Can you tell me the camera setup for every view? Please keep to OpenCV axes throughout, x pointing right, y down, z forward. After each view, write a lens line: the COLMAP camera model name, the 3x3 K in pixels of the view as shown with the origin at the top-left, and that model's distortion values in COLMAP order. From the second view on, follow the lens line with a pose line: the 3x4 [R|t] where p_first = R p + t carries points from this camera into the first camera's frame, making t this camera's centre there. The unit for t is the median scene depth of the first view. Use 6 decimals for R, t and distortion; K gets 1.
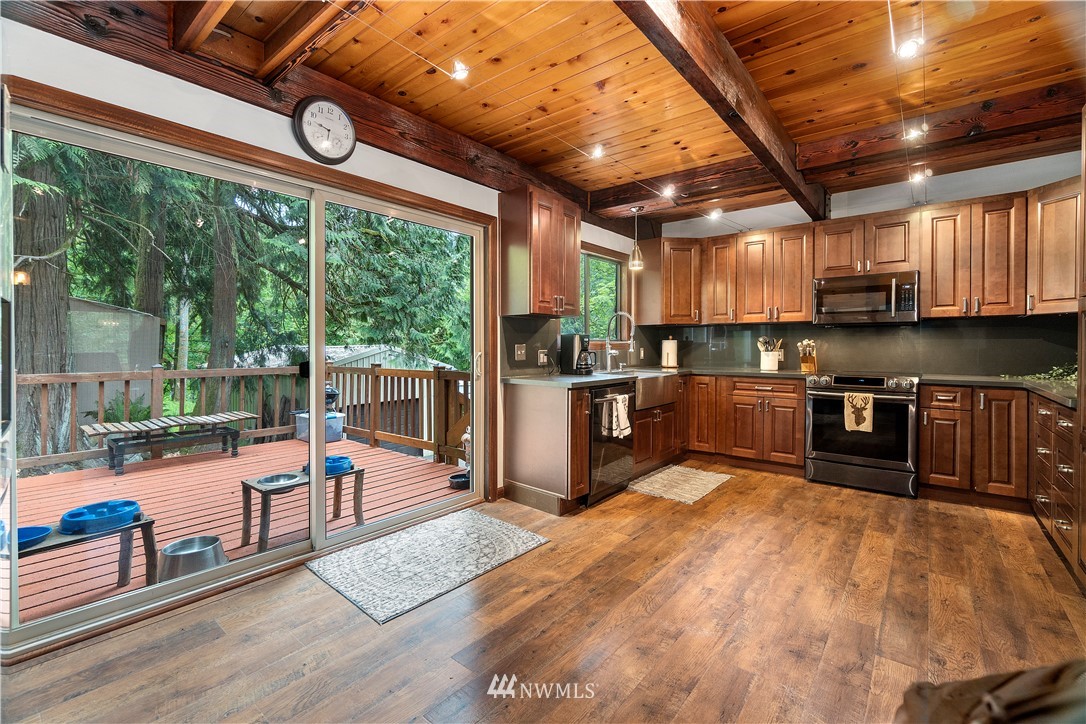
lens RADIAL K [[475.9, 0, 543.0], [0, 475.9, 362.0], [0, 0, 1]] dist [-0.003079, -0.000297]
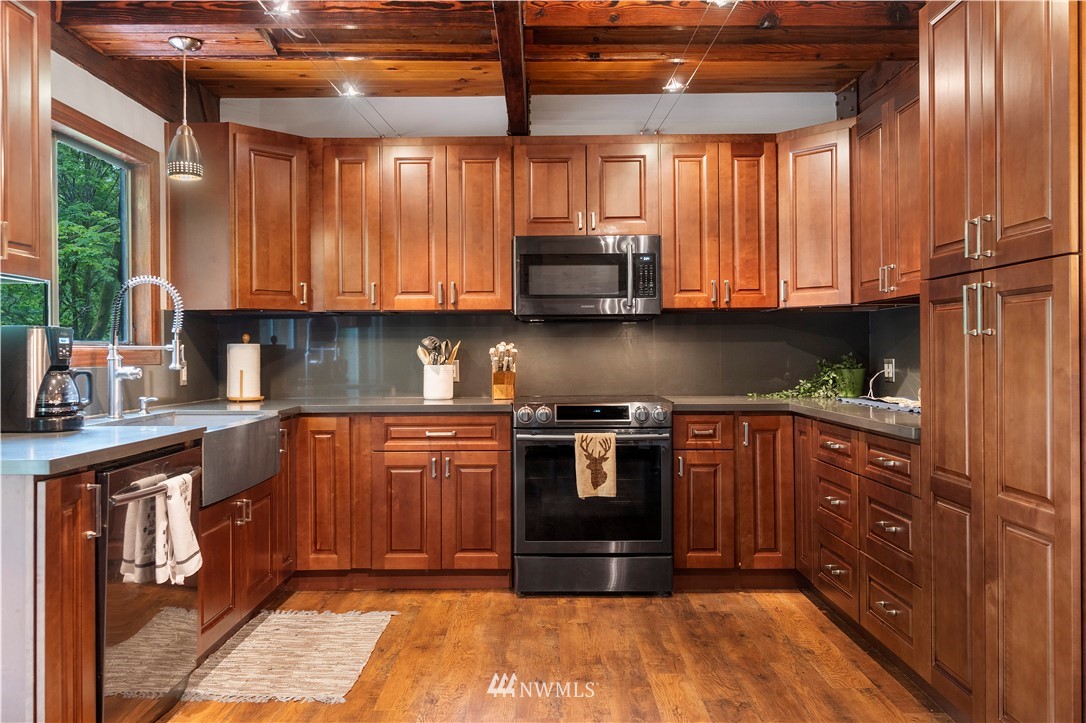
lens RADIAL K [[835.1, 0, 543.5], [0, 835.1, 357.2], [0, 0, 1]] dist [0.000666, 0.000554]
pose [[0.772160, -0.008412, 0.635372, -0.041740], [0.028858, 0.999345, -0.021840, -0.007395], [-0.634772, 0.035200, 0.771897, 0.224467]]
